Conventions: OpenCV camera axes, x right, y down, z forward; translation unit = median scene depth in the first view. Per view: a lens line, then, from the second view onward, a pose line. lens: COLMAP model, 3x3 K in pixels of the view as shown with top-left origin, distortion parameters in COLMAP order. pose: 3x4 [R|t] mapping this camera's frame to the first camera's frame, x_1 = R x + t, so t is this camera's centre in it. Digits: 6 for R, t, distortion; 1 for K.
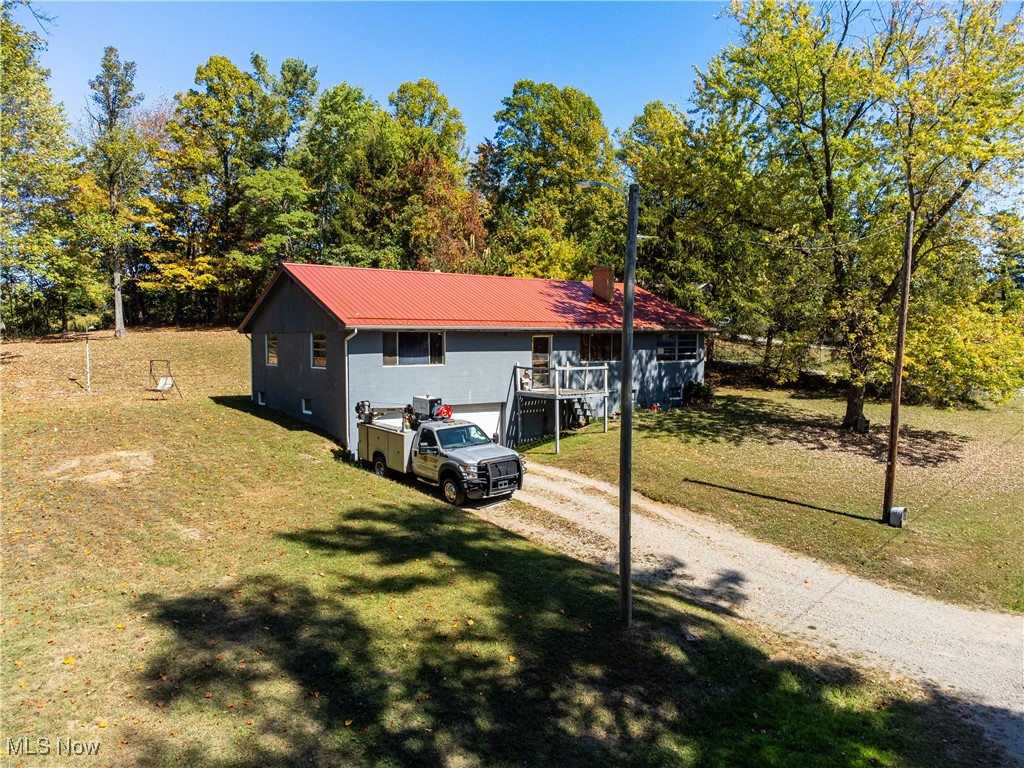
lens RADIAL K [[707.8, 0, 512.0], [0, 707.8, 384.0], [0, 0, 1]] dist [0.001668, -0.003967]
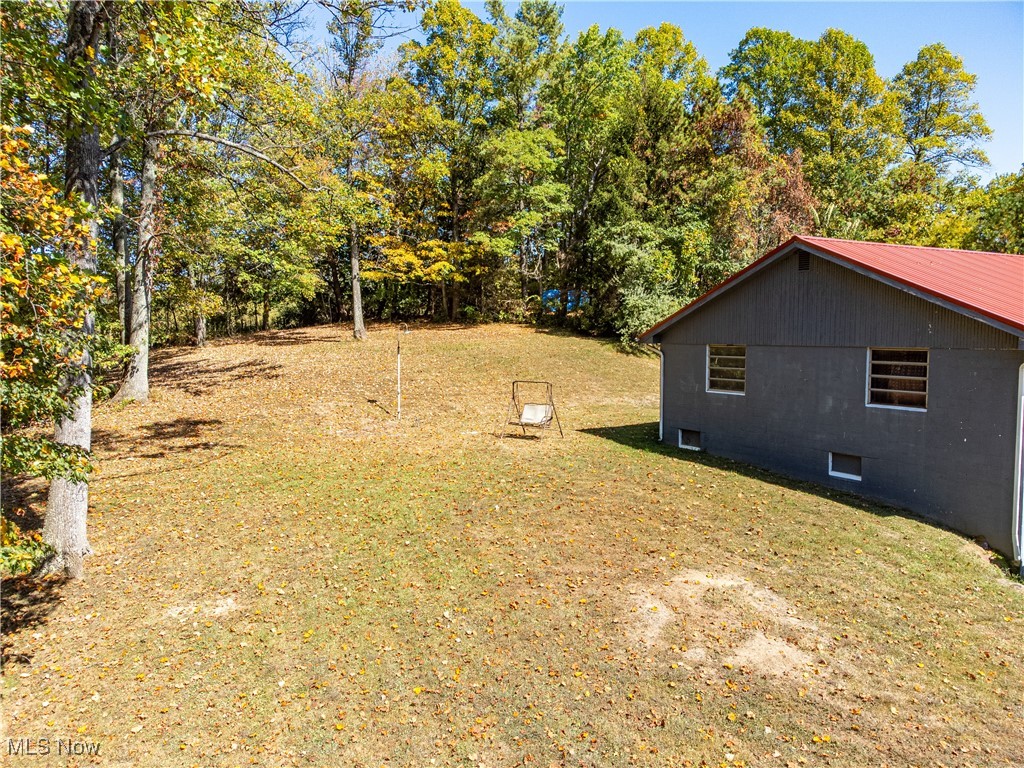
lens RADIAL K [[707.8, 0, 512.0], [0, 707.8, 384.0], [0, 0, 1]] dist [0.001668, -0.003967]
pose [[0.994418, 0.008746, -0.105146, -0.489562], [-0.007243, 0.999866, 0.014664, -0.044865], [0.105260, -0.013820, 0.994349, 0.341815]]
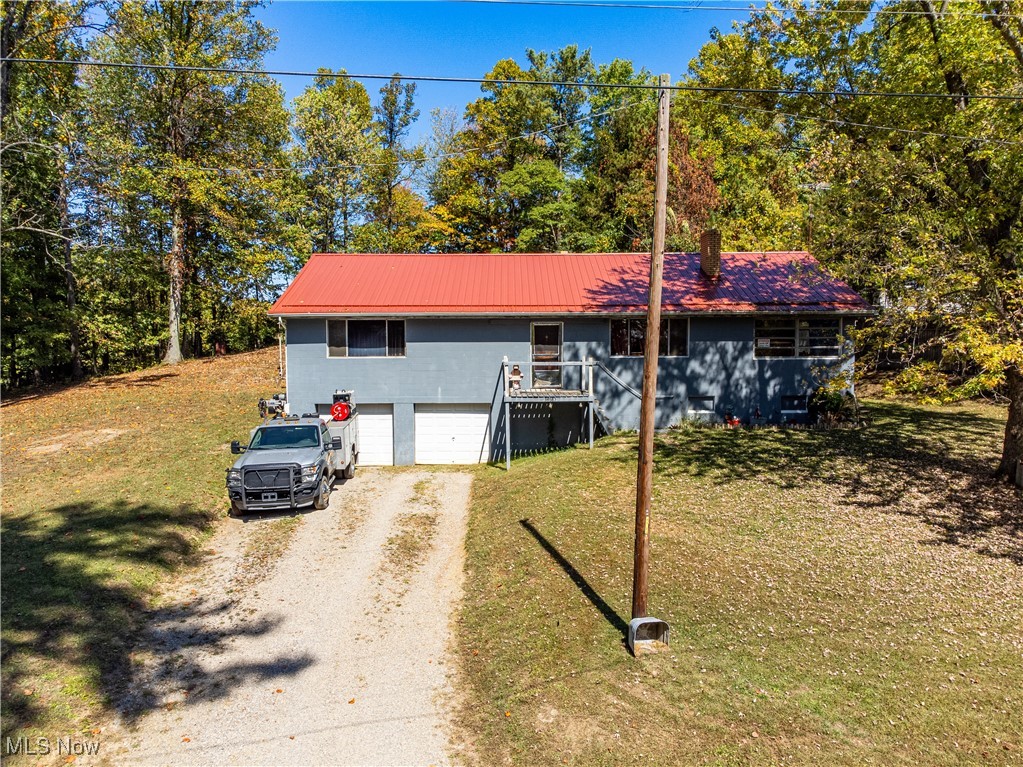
lens RADIAL K [[733.2, 0, 511.5], [0, 733.2, 383.5], [0, 0, 1]] dist [-0.002144, -0.000637]
pose [[0.833691, 0.028781, -0.551481, 0.411725], [-0.028952, 0.999546, 0.008398, -0.004635], [0.551472, 0.008965, 0.834145, 0.251809]]
